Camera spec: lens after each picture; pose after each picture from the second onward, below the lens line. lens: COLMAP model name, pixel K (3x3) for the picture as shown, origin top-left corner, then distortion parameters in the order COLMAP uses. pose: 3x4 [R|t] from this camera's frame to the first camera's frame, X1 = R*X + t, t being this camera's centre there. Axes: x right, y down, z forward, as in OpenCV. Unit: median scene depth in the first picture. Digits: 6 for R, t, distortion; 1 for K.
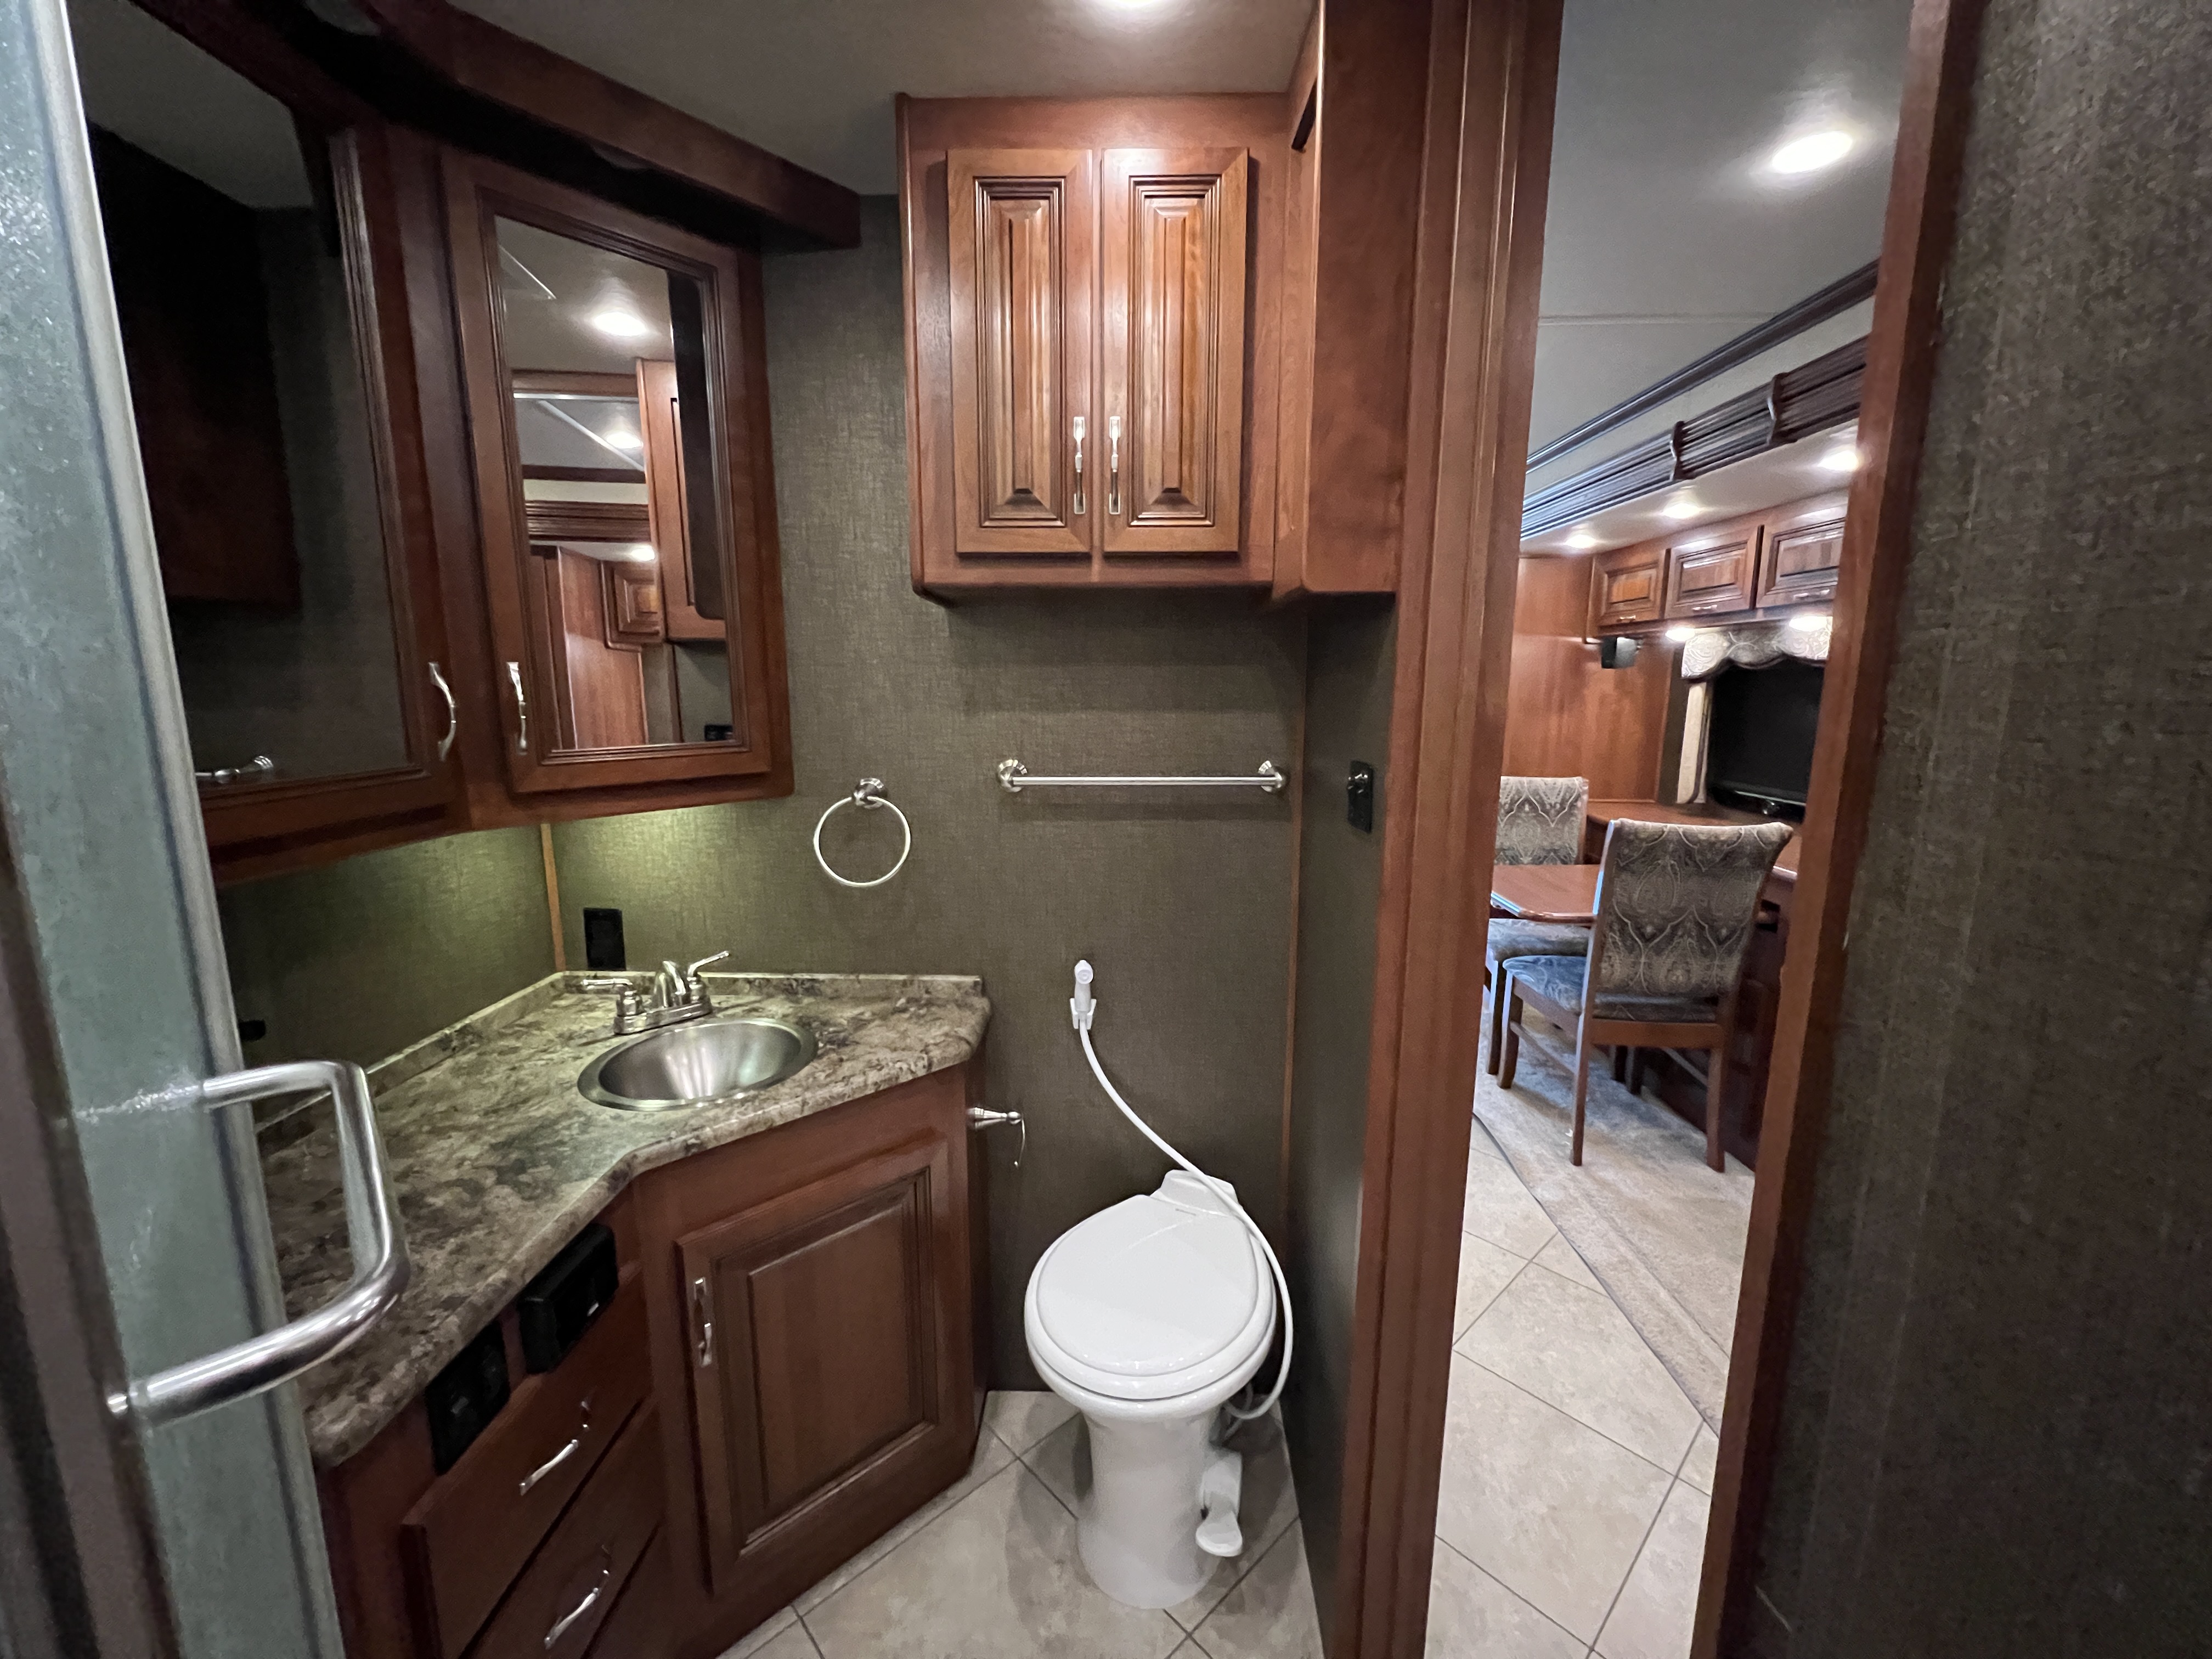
lens RADIAL K [[884.1, 0, 1101.5], [0, 884.1, 824.4], [0, 0, 1]] dist [-0.000229, -0.000313]
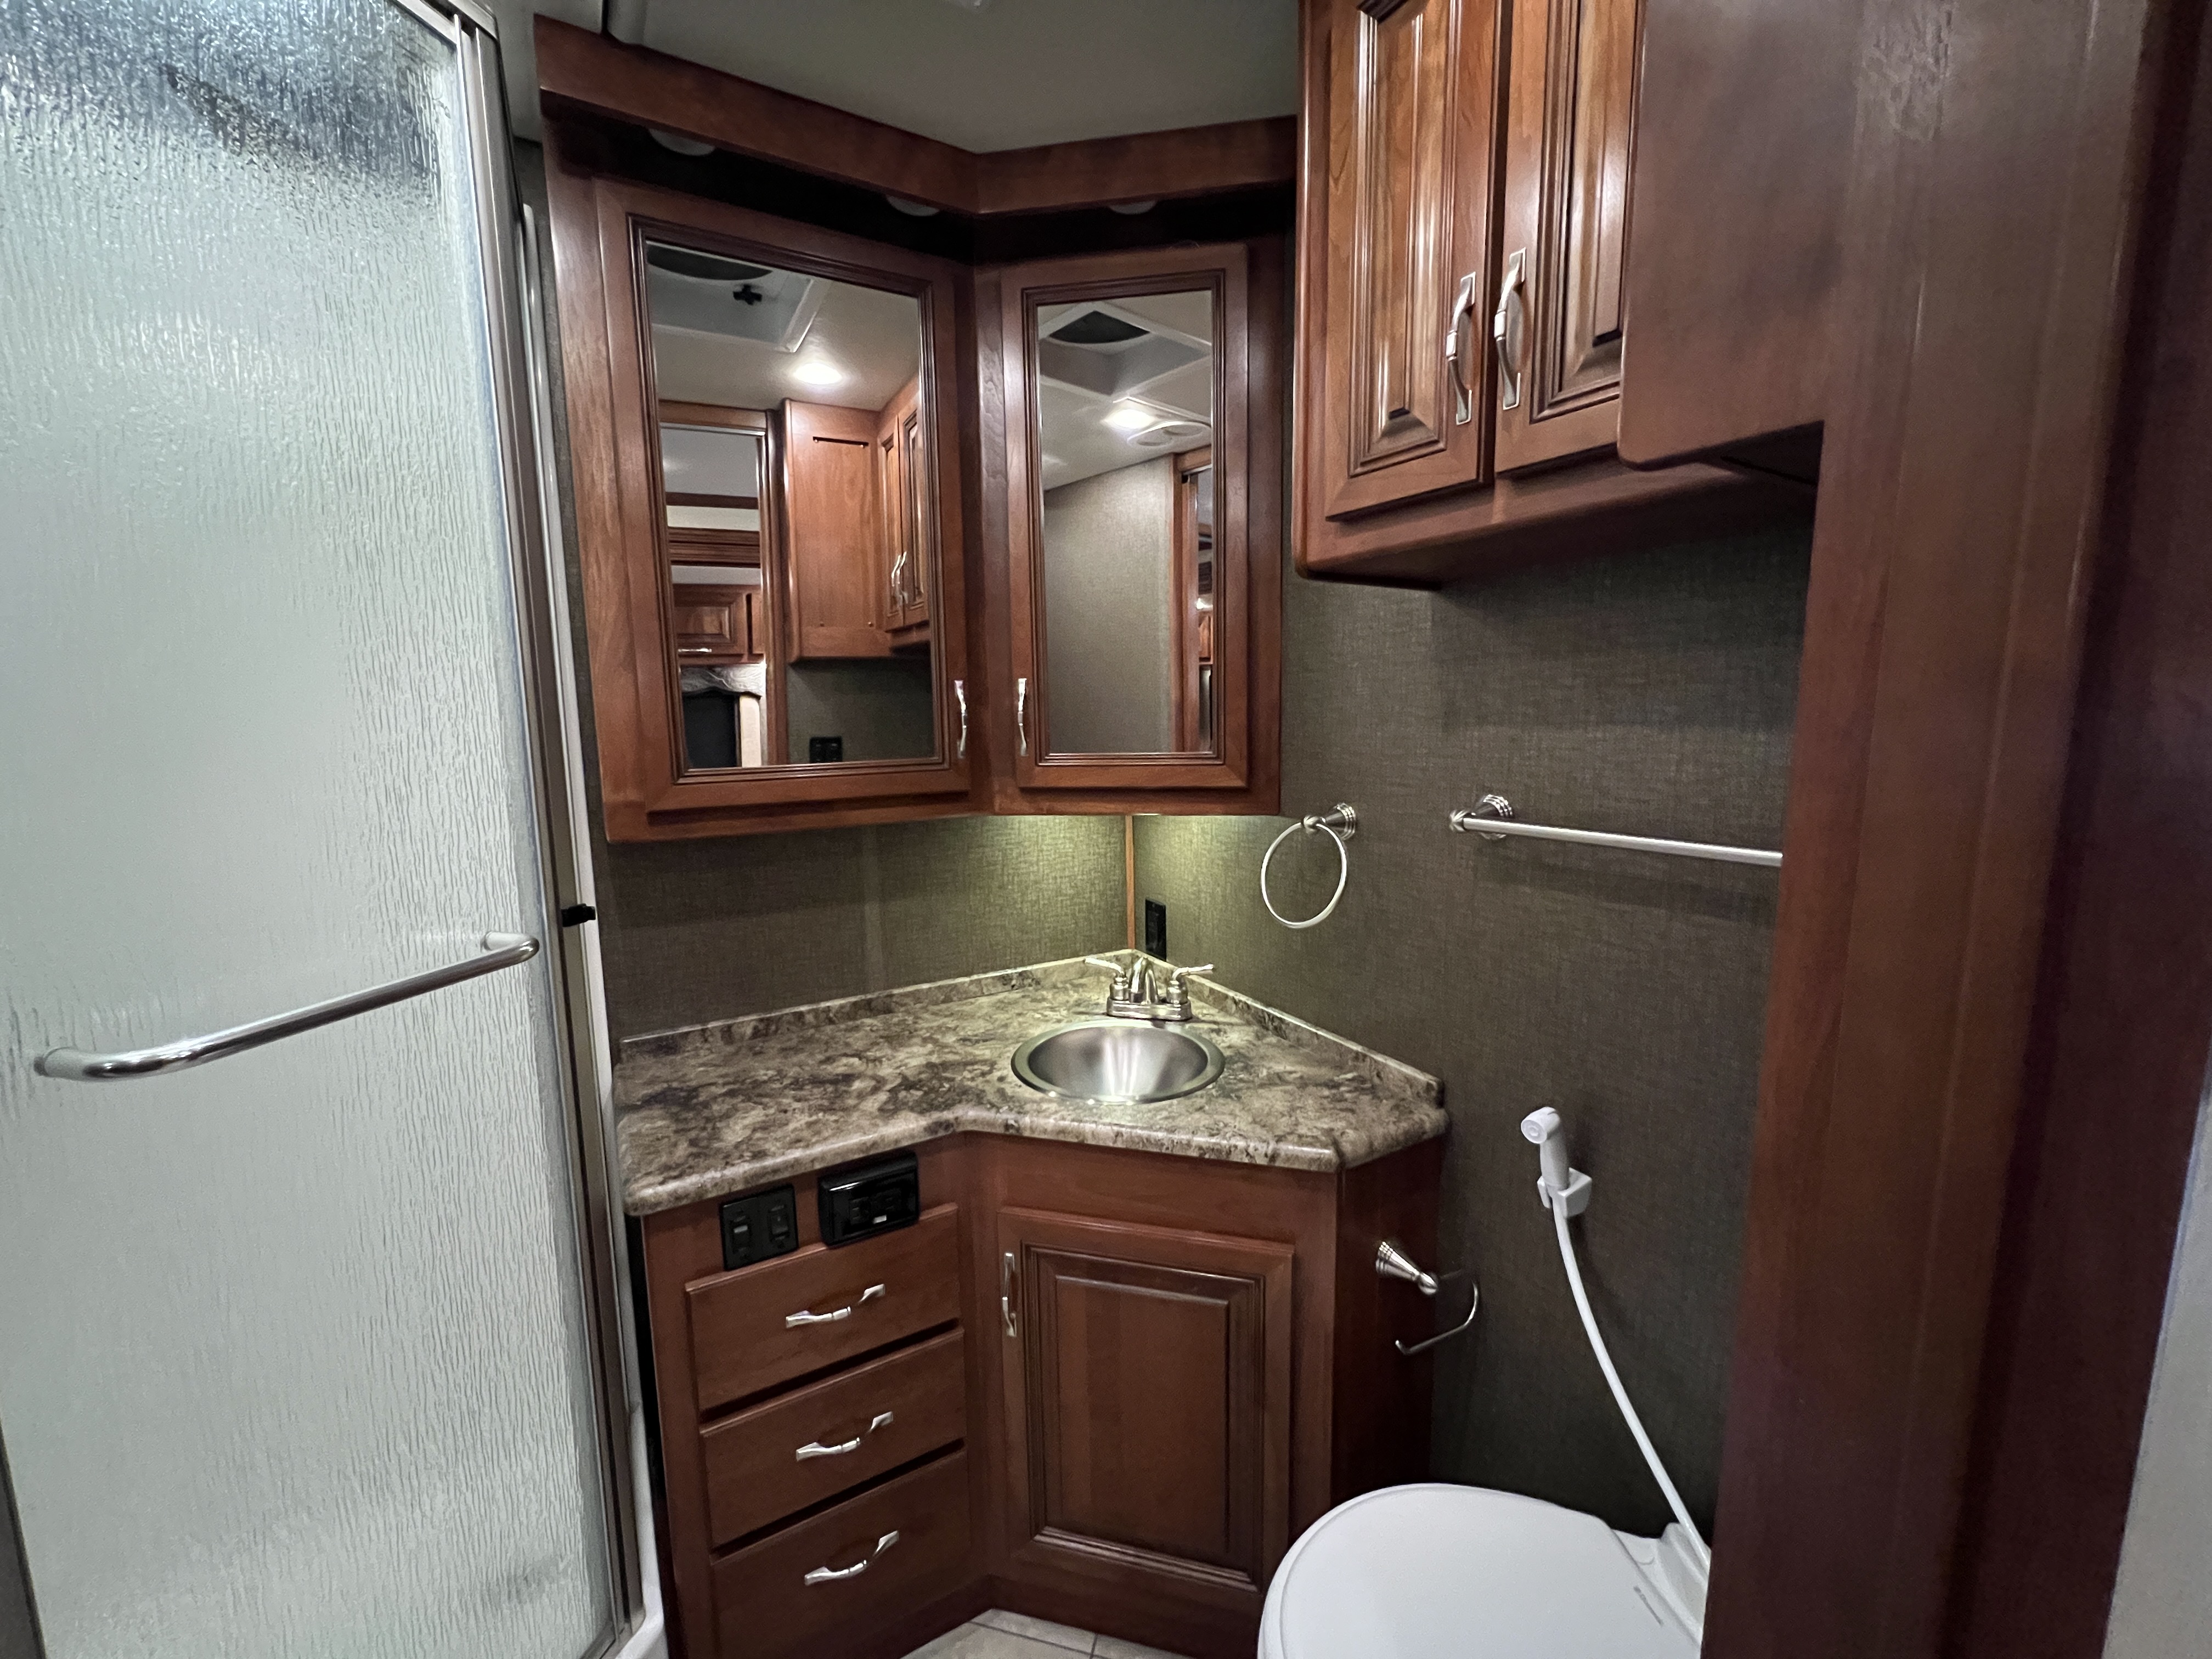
lens RADIAL K [[884.1, 0, 1101.5], [0, 884.1, 824.4], [0, 0, 1]] dist [-0.000229, -0.000313]
pose [[0.534526, 0.103667, -0.838770, 0.348465], [-0.122112, 0.991508, 0.044725, -0.044904], [0.836284, 0.078517, 0.542646, 0.374928]]
